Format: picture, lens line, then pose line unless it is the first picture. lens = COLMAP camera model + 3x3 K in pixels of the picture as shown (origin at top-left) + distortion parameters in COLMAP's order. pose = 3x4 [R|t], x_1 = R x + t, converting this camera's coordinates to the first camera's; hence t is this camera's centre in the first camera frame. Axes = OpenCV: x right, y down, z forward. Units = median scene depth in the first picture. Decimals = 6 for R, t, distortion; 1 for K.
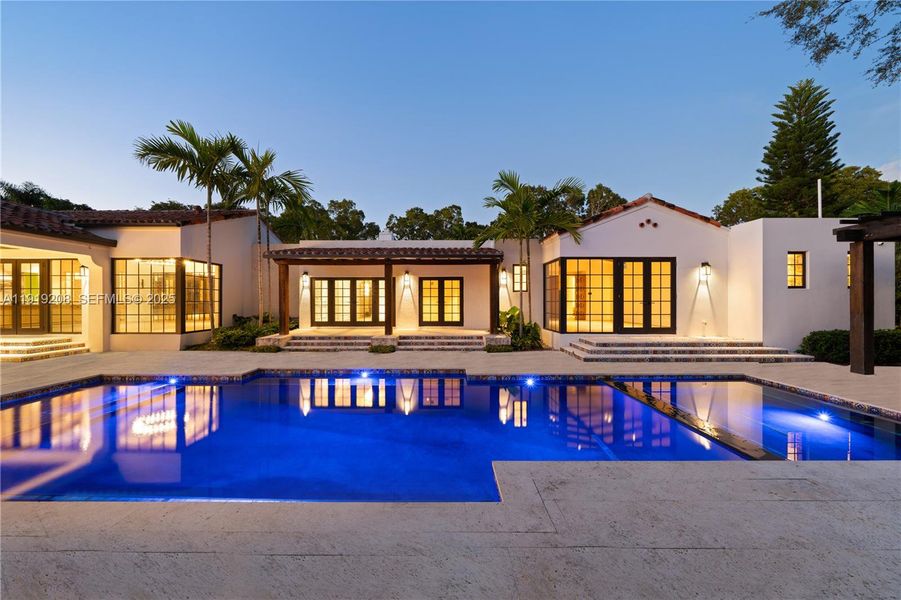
lens RADIAL K [[306.9, 0, 448.0], [0, 306.9, 300.4], [0, 0, 1]] dist [-0.000480, -0.000022]
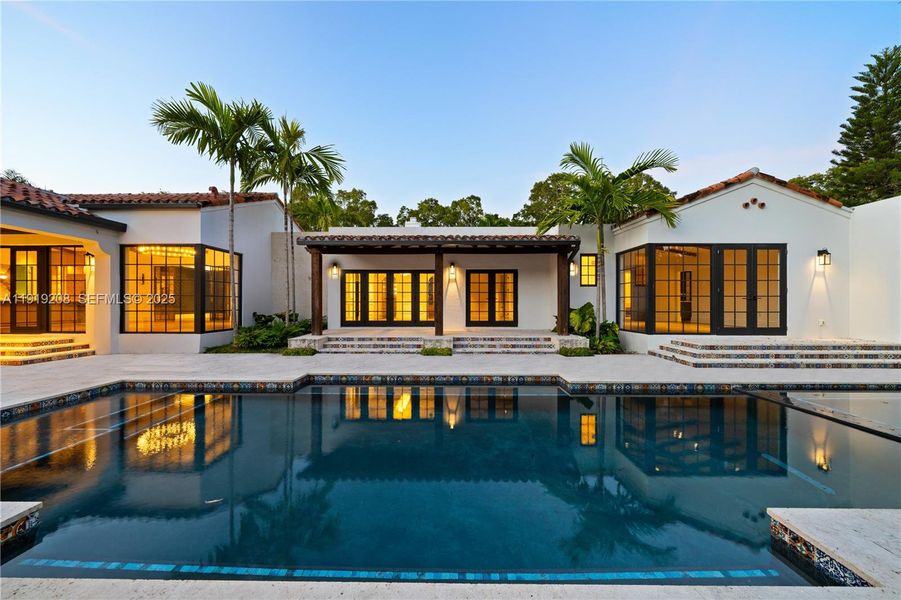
lens RADIAL K [[333.8, 0, 449.3], [0, 333.8, 302.5], [0, 0, 1]] dist [-0.000428, -0.000076]
pose [[0.999935, 0.001826, -0.011293, -0.159206], [-0.001841, 0.999997, -0.001349, 0.021406], [0.011291, 0.001370, 0.999935, 0.074335]]
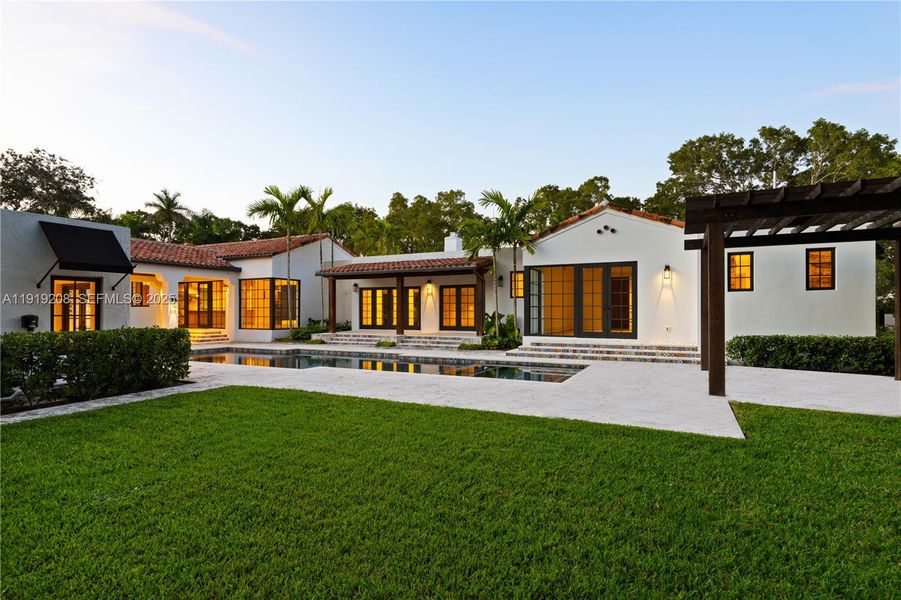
lens RADIAL K [[470.8, 0, 450.1], [0, 470.8, 308.6], [0, 0, 1]] dist [0.000651, -0.000480]
pose [[0.895769, -0.002198, -0.444515, 0.833417], [0.000121, 0.999989, -0.004700, 0.017593], [0.444521, 0.004156, 0.895759, -0.593732]]
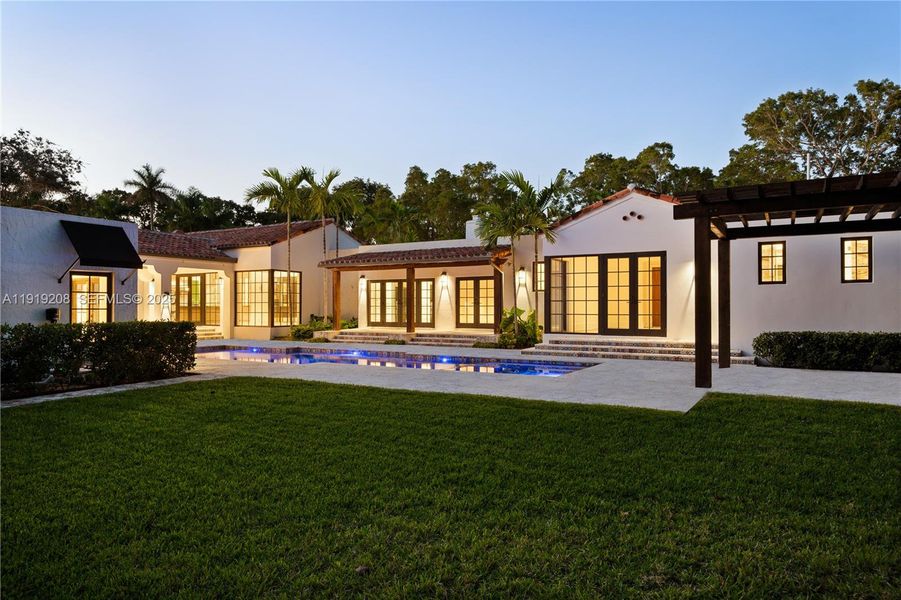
lens RADIAL K [[594.6, 0, 450.5], [0, 594.6, 300.0], [0, 0, 1]] dist [0.000536, 0.001130]
pose [[0.865805, -0.006080, -0.500345, 1.012463], [-0.000200, 0.999922, -0.012496, 0.023180], [0.500381, 0.010919, 0.865736, -0.775835]]
